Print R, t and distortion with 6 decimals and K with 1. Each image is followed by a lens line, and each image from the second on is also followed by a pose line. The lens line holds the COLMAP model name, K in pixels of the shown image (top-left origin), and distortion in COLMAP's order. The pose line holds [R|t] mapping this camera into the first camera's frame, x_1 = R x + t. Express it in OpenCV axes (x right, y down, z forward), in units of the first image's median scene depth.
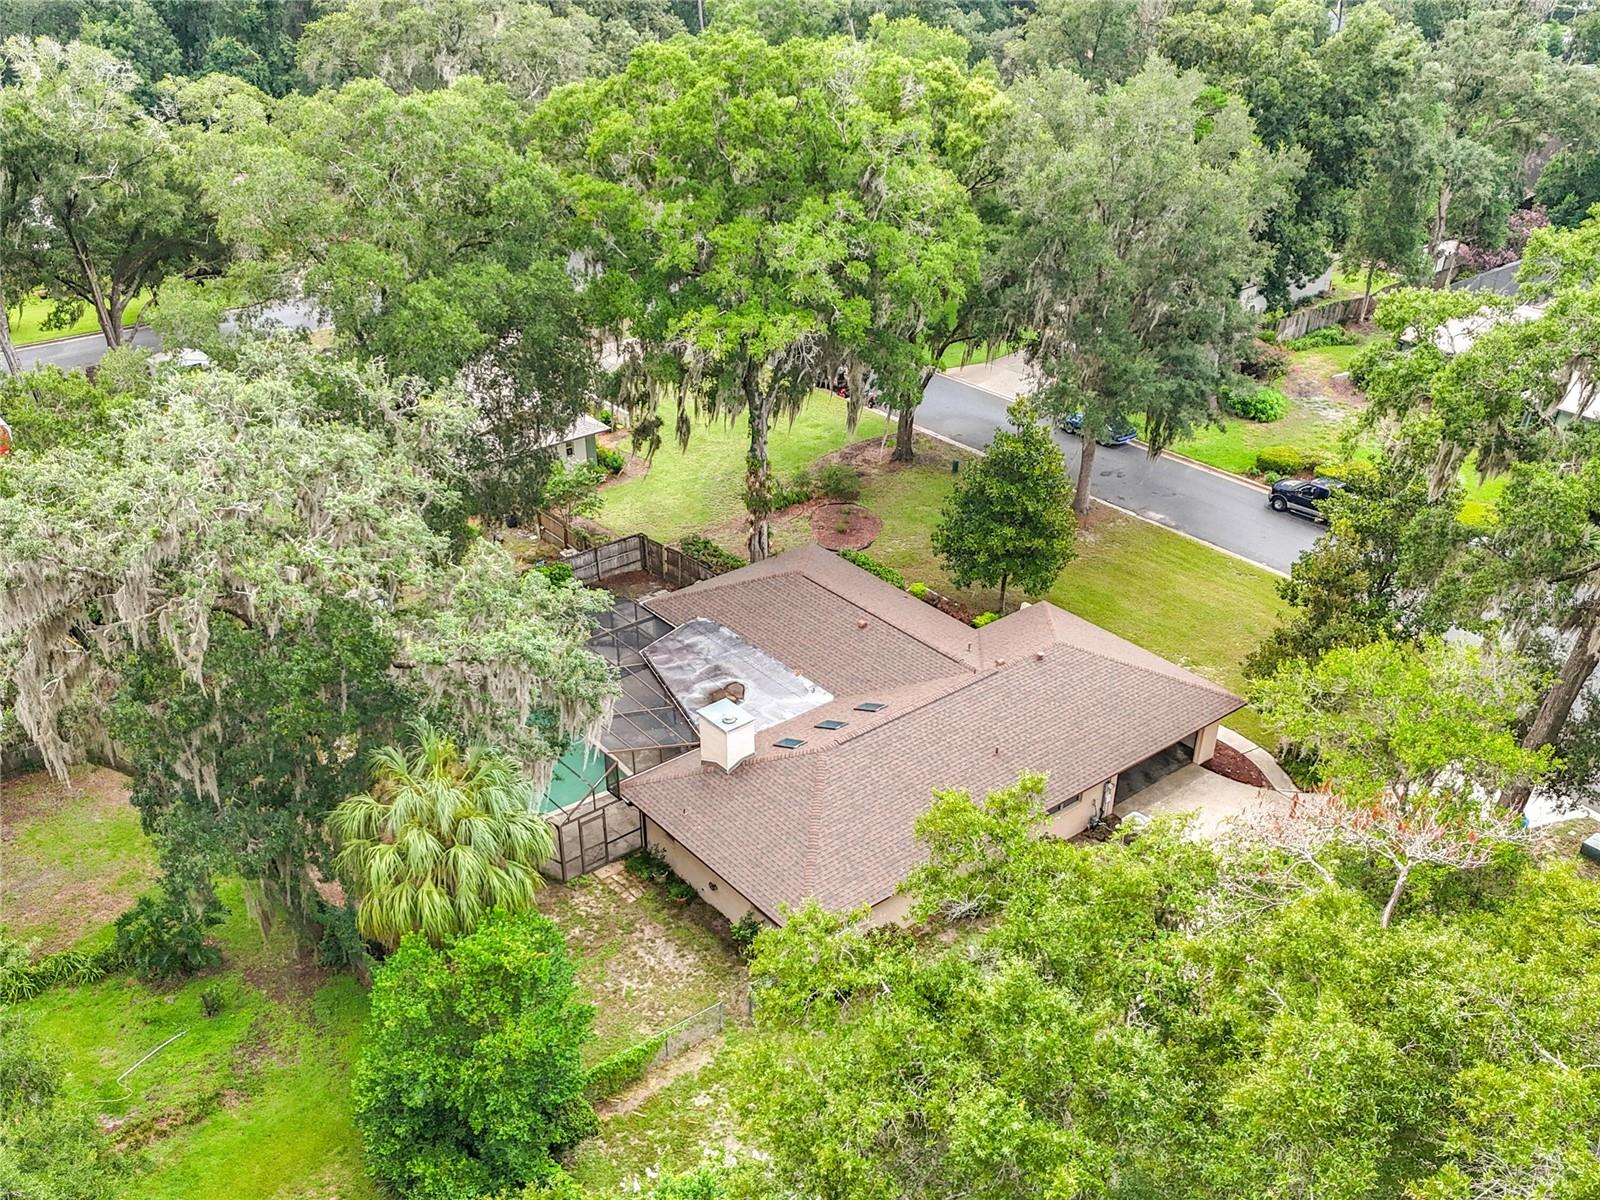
lens RADIAL K [[1453.7, 0, 780.9], [0, 1453.7, 730.1], [0, 0, 1]] dist [0.085925, -0.098710]
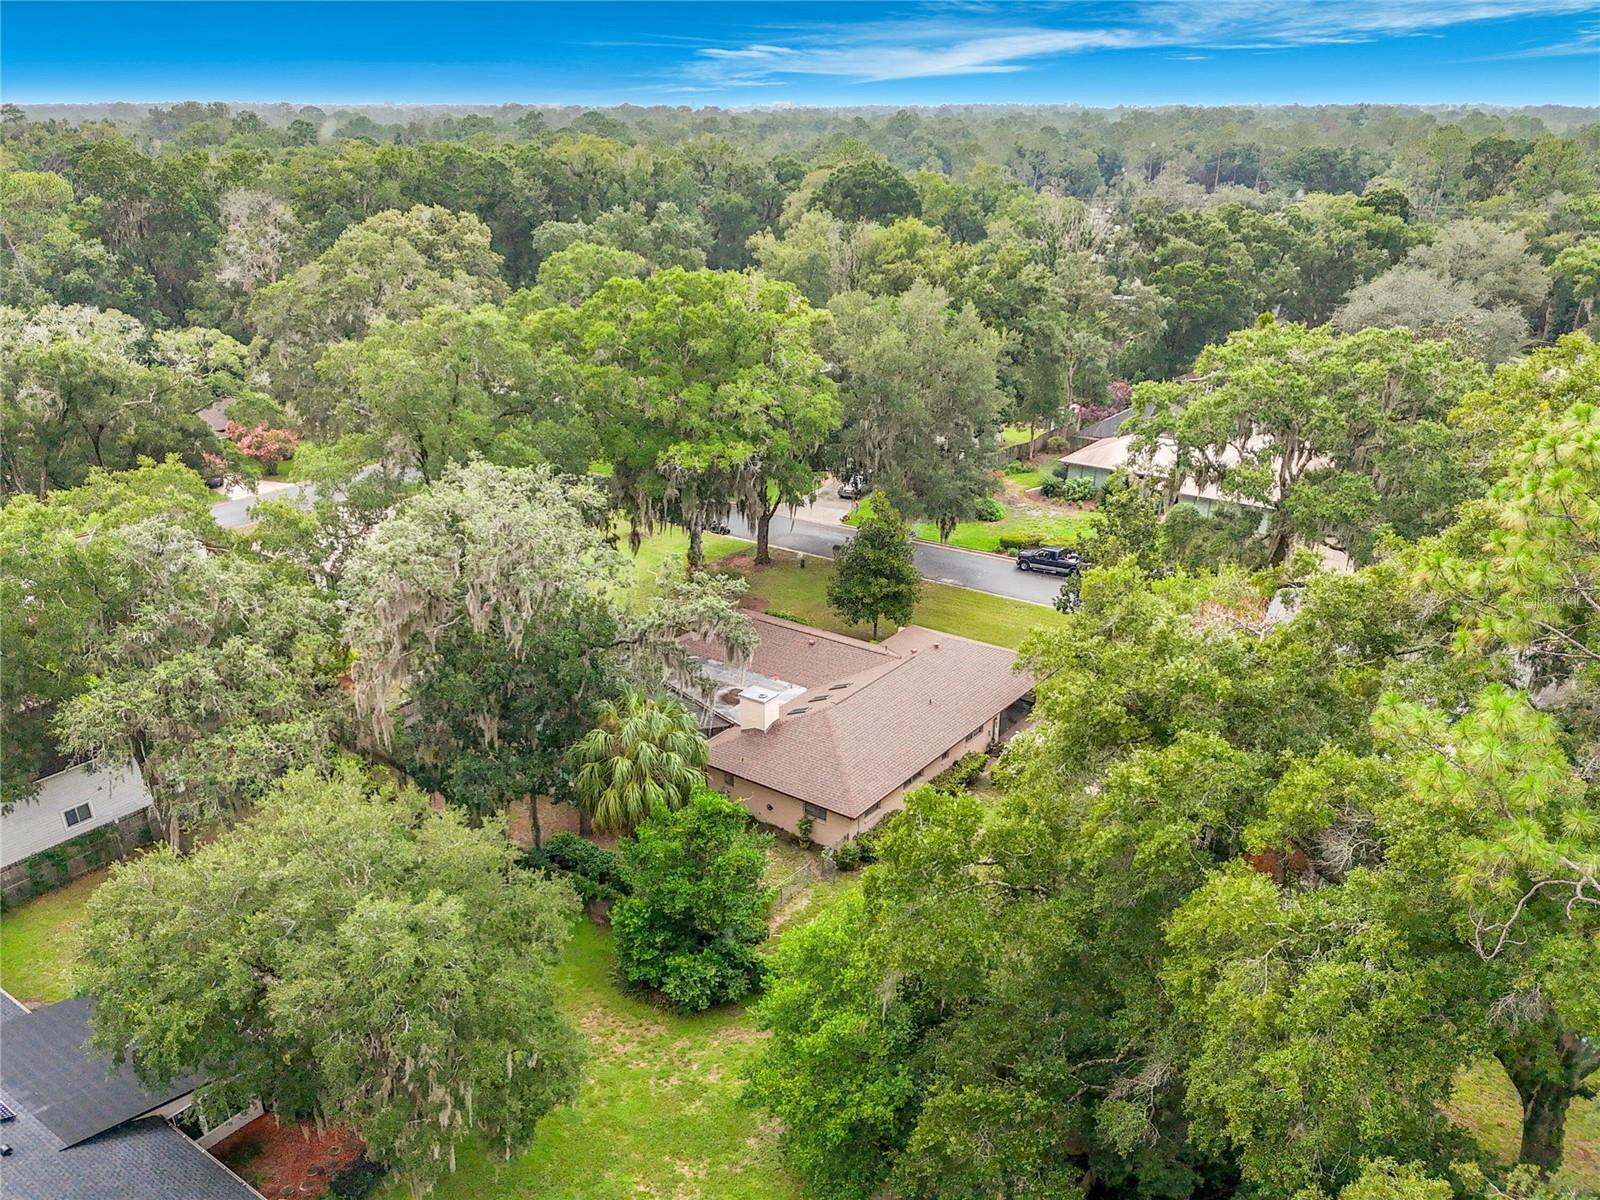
lens RADIAL K [[1260.6, 0, 796.0], [0, 1260.6, 713.3], [0, 0, 1]] dist [0.055298, -0.095252]
pose [[0.966941, -0.115474, 0.227357, -0.262186], [0.143692, 0.983299, -0.111699, 0.139865], [-0.210661, 0.140675, 0.967384, -0.221041]]
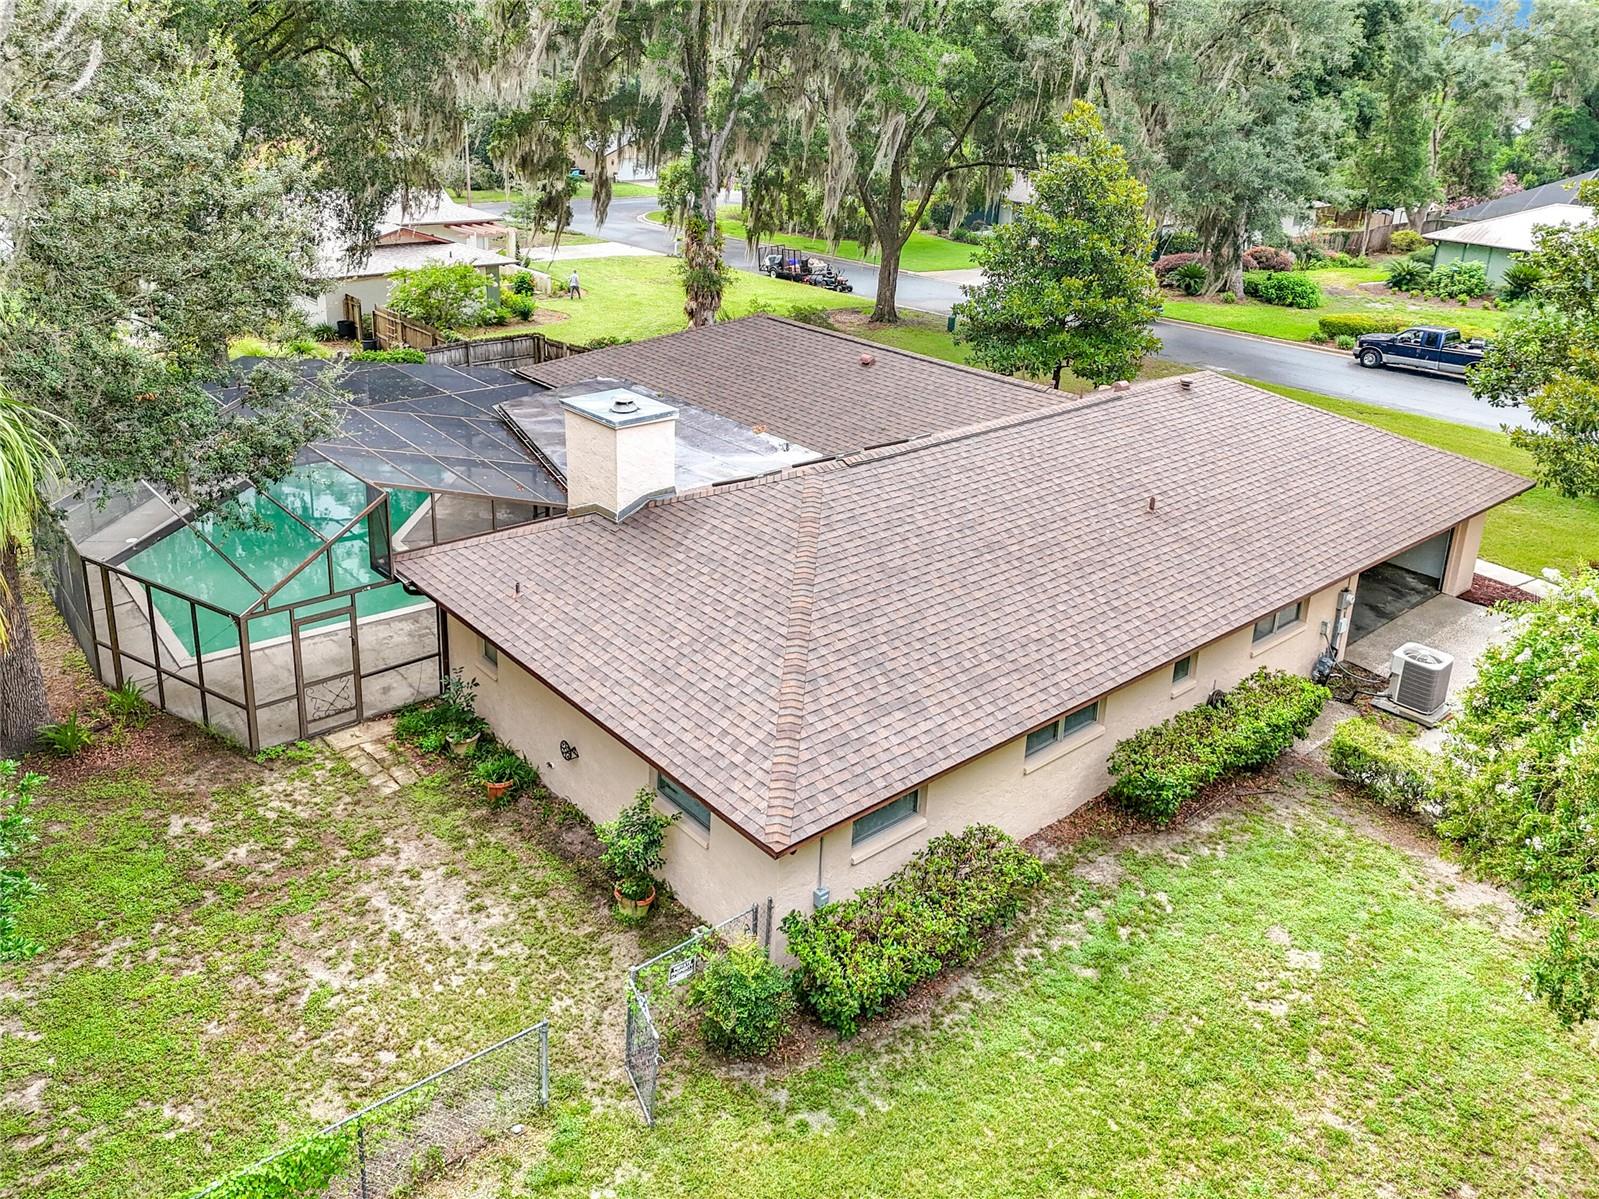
lens RADIAL K [[1266.1, 0, 789.2], [0, 1266.1, 450.7], [0, 0, 1]] dist [0.026888, -0.007513]
pose [[0.998588, 0.025947, 0.046349, 0.000498], [-0.012793, 0.964369, -0.264250, 0.105880], [-0.051554, 0.263284, 0.963340, 0.523762]]
